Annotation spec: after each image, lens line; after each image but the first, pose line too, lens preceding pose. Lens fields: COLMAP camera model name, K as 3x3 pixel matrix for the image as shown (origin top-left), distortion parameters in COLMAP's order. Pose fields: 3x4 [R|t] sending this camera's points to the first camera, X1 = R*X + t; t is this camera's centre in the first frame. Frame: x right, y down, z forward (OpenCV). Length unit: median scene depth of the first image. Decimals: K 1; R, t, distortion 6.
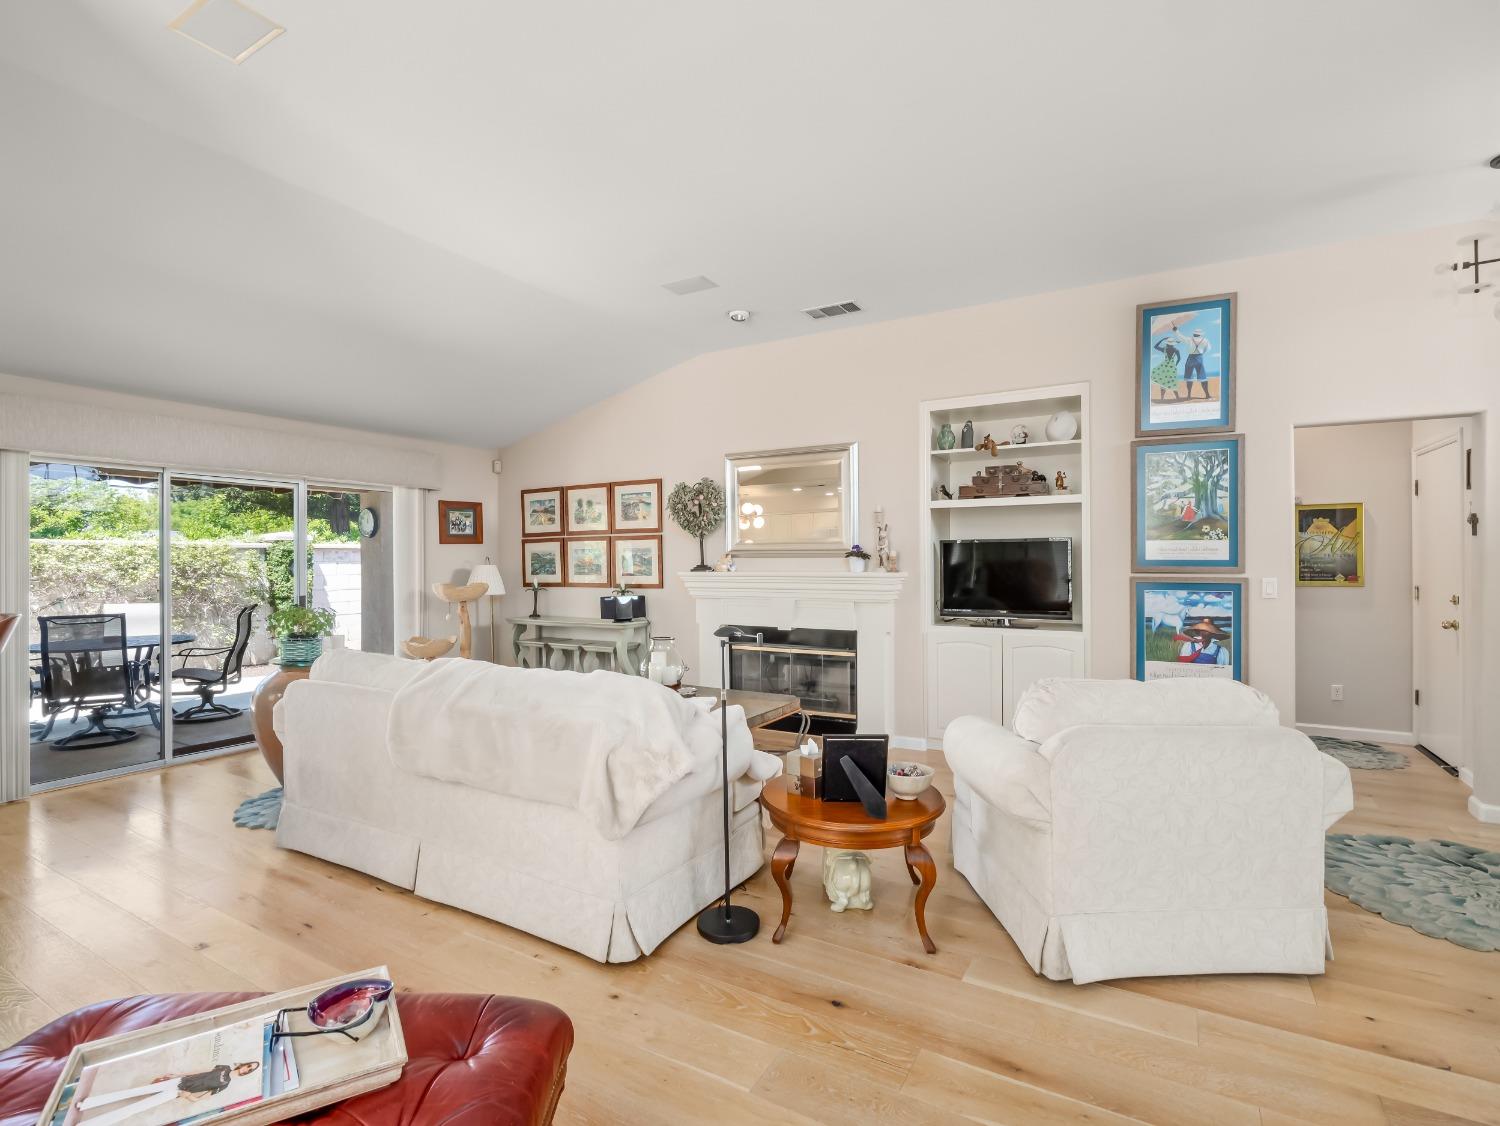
lens RADIAL K [[733.0, 0, 755.5], [0, 733.0, 560.5], [0, 0, 1]] dist [0.003682, -0.000348]
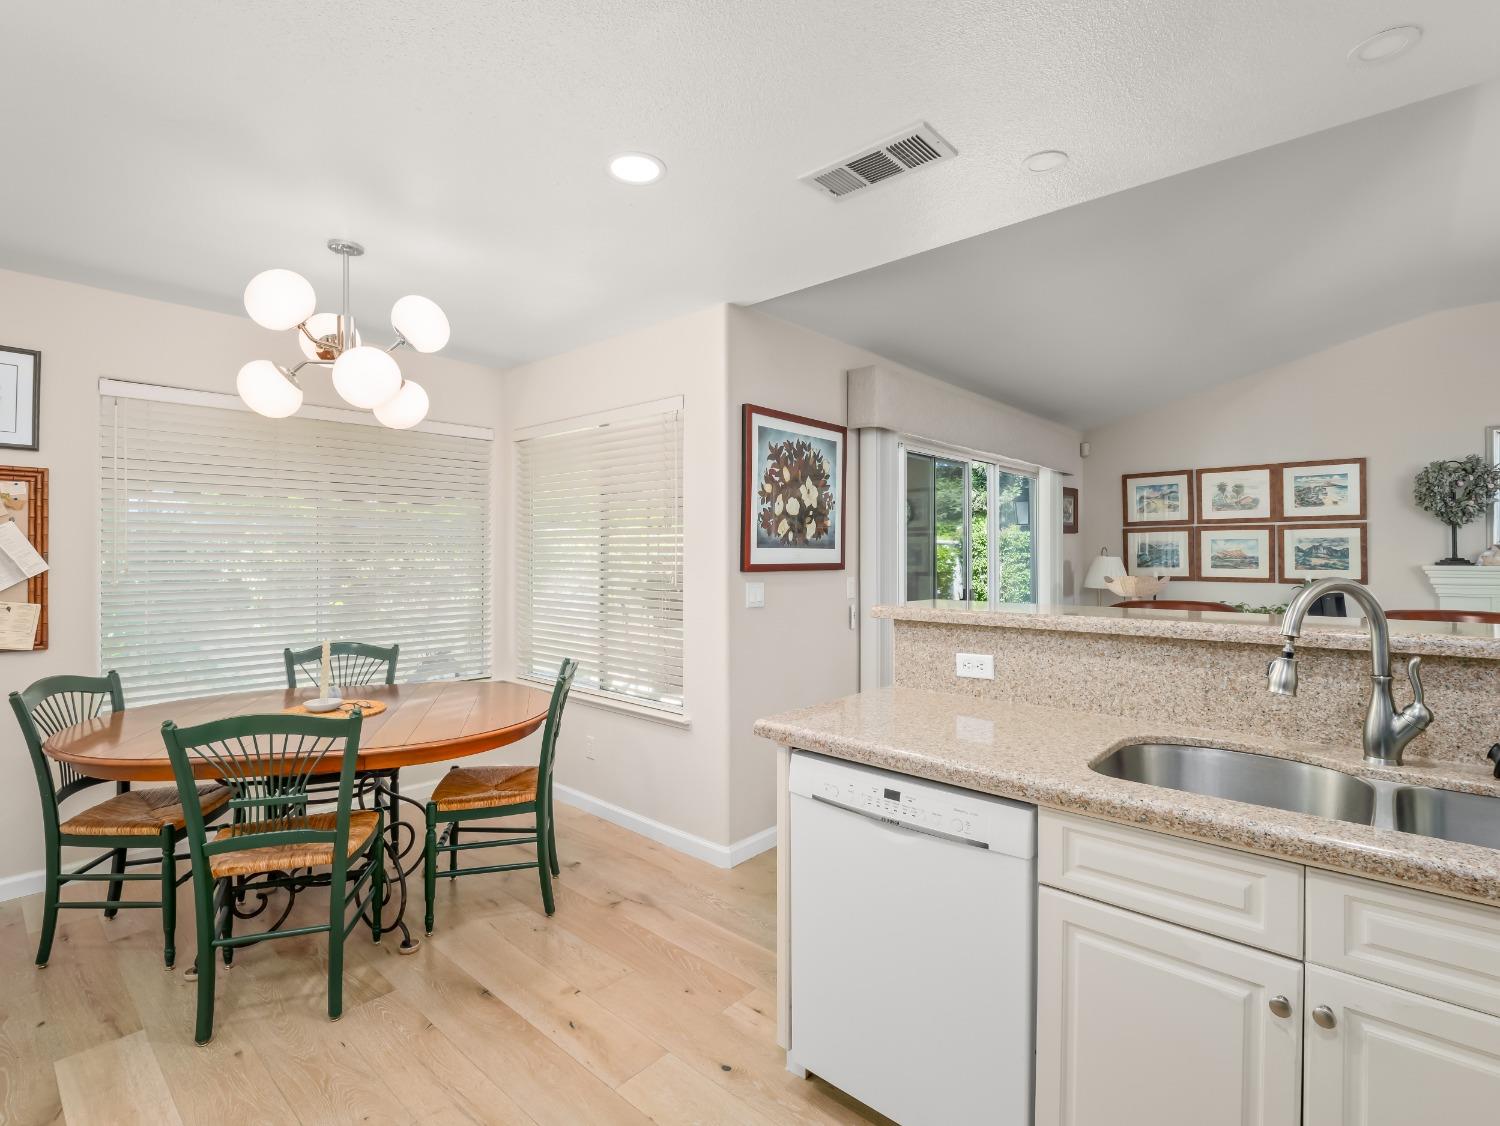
lens RADIAL K [[727.0, 0, 748.6], [0, 727.0, 548.4], [0, 0, 1]] dist [-0.019122, -0.001265]
pose [[0.979310, 0.003827, -0.202331, -0.666062], [-0.004921, 0.999976, -0.004904, 0.002949], [0.202307, 0.005799, 0.979305, 0.023116]]
